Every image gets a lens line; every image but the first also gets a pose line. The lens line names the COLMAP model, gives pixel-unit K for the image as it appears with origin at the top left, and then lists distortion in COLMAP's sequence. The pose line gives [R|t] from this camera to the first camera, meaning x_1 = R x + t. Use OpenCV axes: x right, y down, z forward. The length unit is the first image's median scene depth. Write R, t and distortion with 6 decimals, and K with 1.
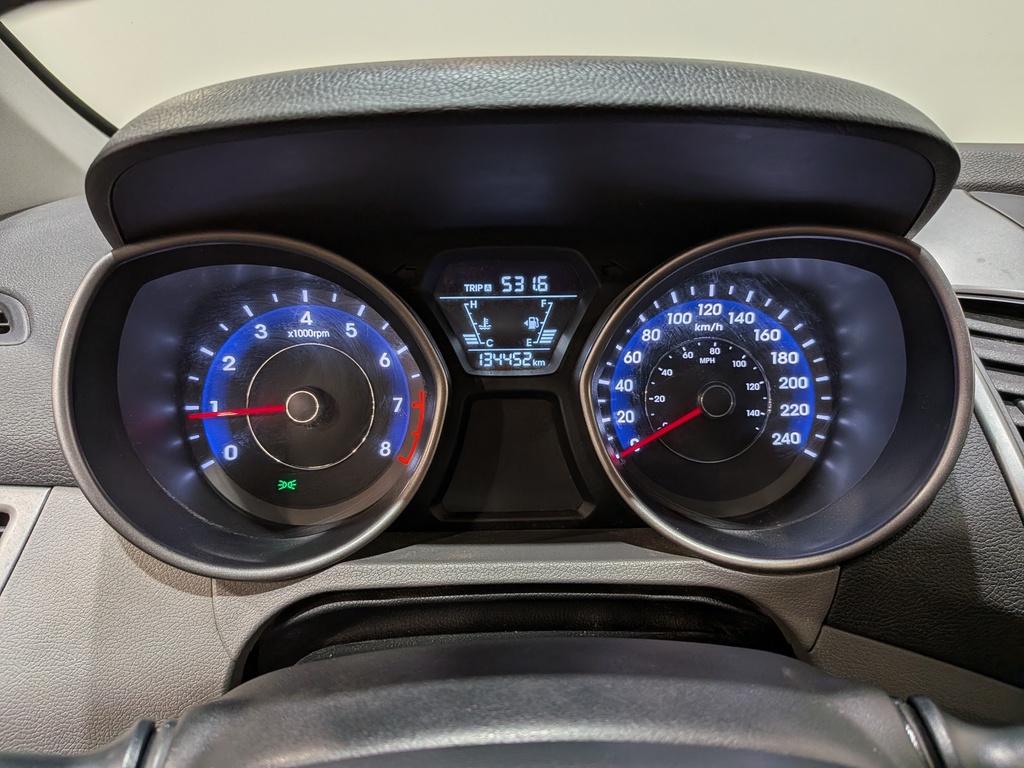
lens RADIAL K [[789.8, 0, 512.0], [0, 789.8, 384.0], [0, 0, 1]] dist [0.096504, -0.208543]
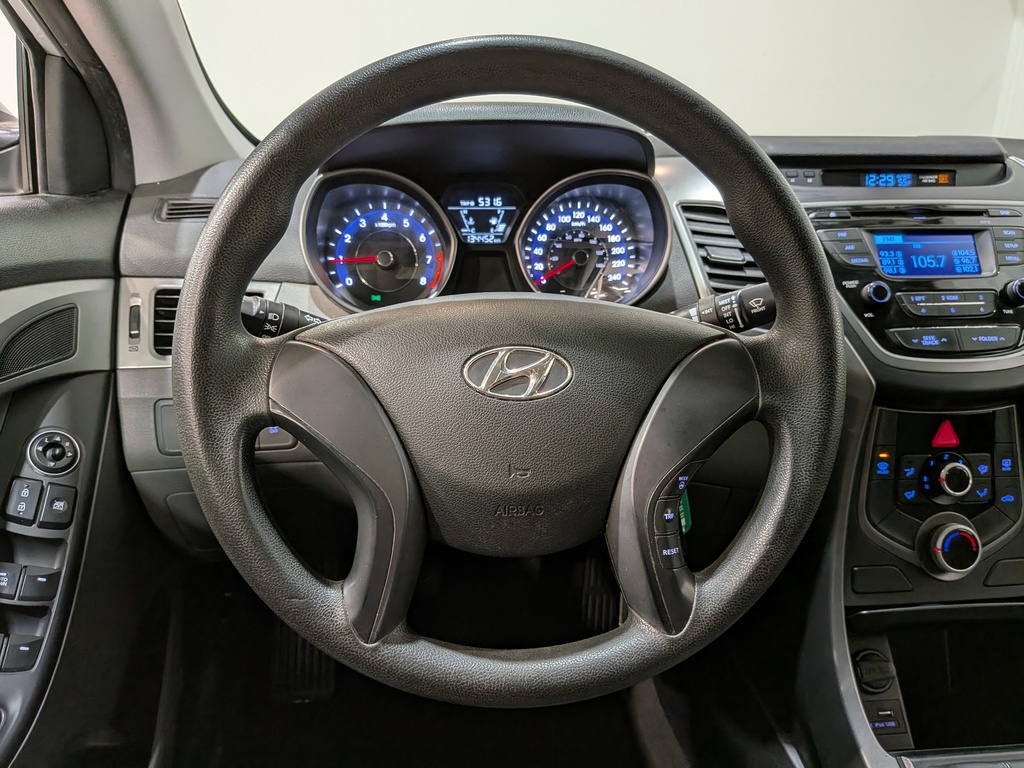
lens RADIAL K [[756.2, 0, 500.2], [0, 756.2, 387.3], [0, 0, 1]] dist [0.072443, -0.105176]
pose [[0.998913, -0.001354, 0.046589, -0.050681], [0.000410, 0.999794, 0.020276, 0.318897], [-0.046607, -0.020235, 0.998708, -0.994530]]
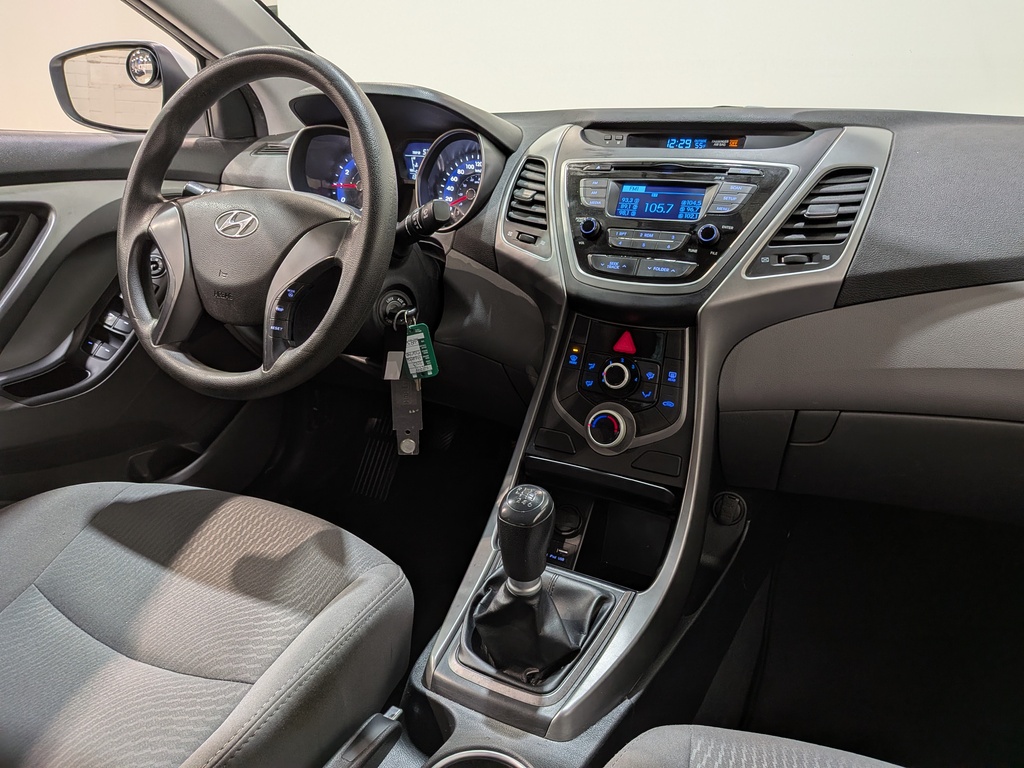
lens RADIAL K [[756.2, 0, 500.2], [0, 756.2, 387.3], [0, 0, 1]] dist [0.072443, -0.105176]
pose [[0.860572, 0.186508, -0.473952, 1.794691], [-0.167625, 0.982415, 0.082235, 0.469459], [0.480955, 0.008677, 0.876703, -1.404852]]
